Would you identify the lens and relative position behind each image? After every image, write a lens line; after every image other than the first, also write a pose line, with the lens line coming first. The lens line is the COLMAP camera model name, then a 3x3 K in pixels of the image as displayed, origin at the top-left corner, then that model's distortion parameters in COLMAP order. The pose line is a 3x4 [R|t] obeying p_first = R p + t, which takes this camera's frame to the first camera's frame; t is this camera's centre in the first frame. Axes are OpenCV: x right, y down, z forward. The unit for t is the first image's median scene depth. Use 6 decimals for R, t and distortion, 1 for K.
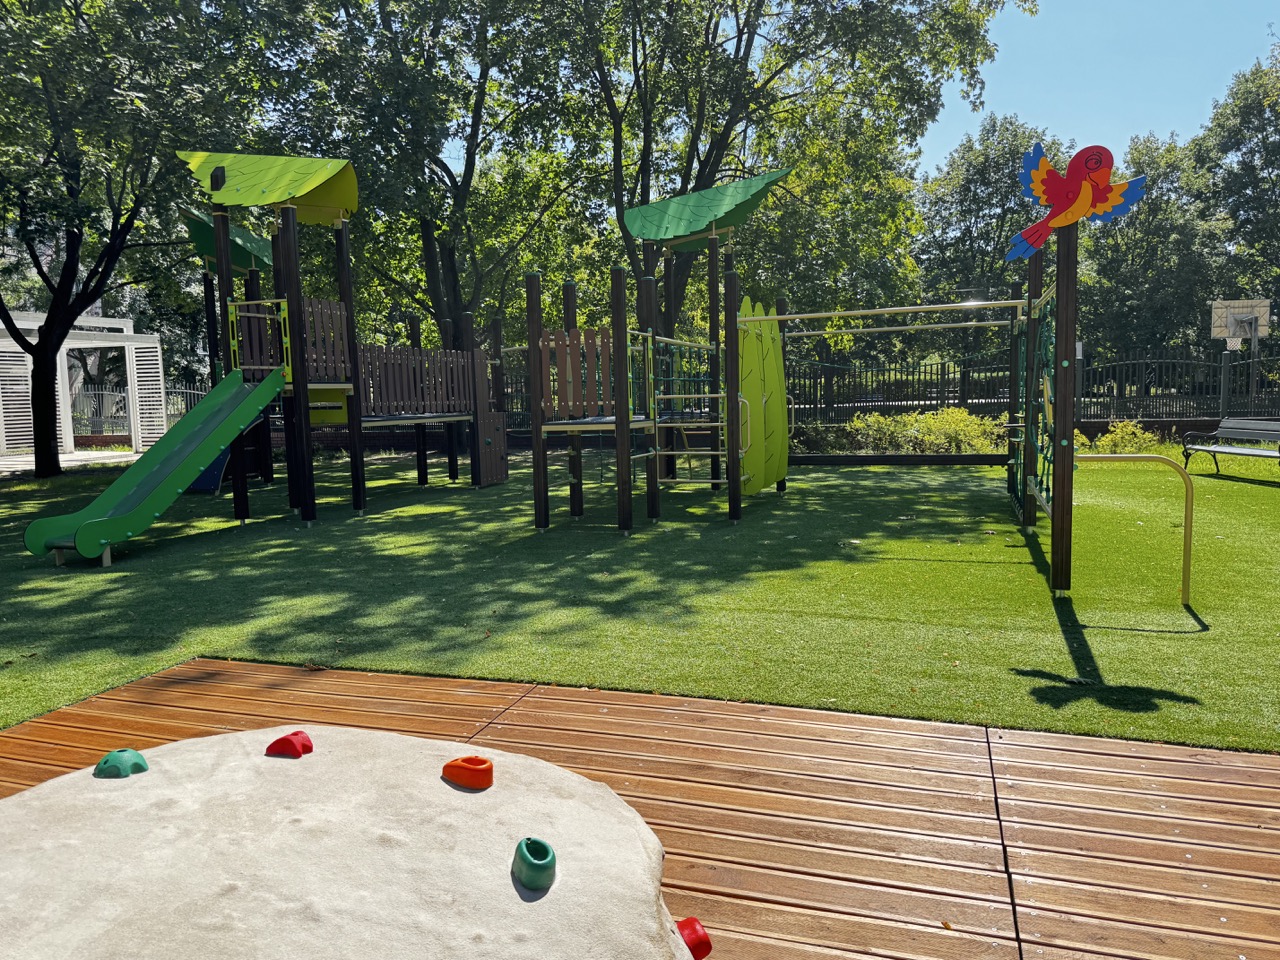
lens RADIAL K [[898.6, 0, 648.0], [0, 898.6, 486.6], [0, 0, 1]] dist [0.073965, -0.101766]
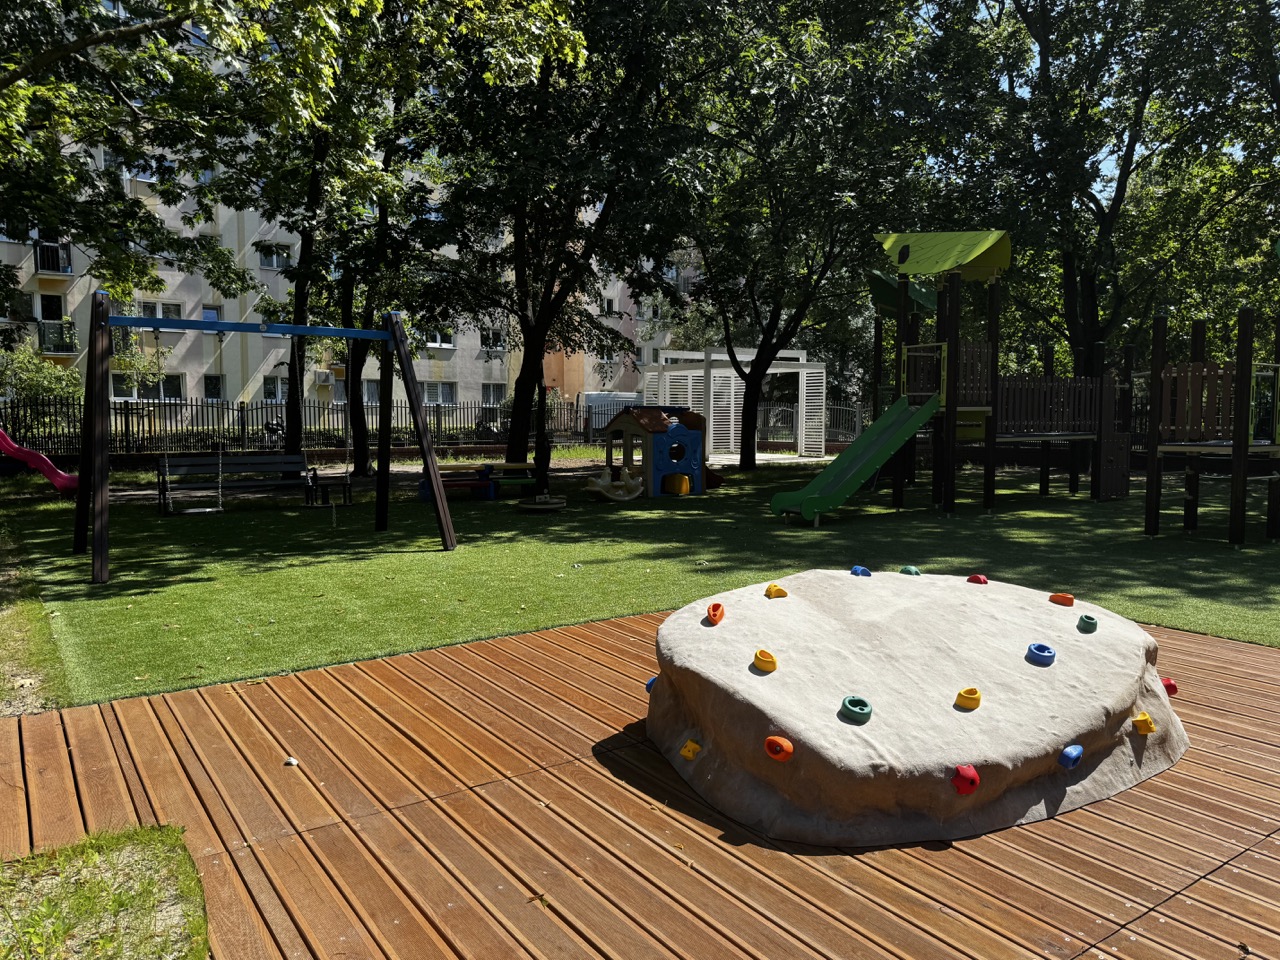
lens RADIAL K [[898.6, 0, 648.0], [0, 898.6, 486.6], [0, 0, 1]] dist [0.073965, -0.101766]
pose [[0.790777, 0.070567, -0.608023, 0.046979], [-0.081682, 0.996614, 0.009433, 0.016015], [0.606630, 0.042206, 0.793863, -0.194210]]
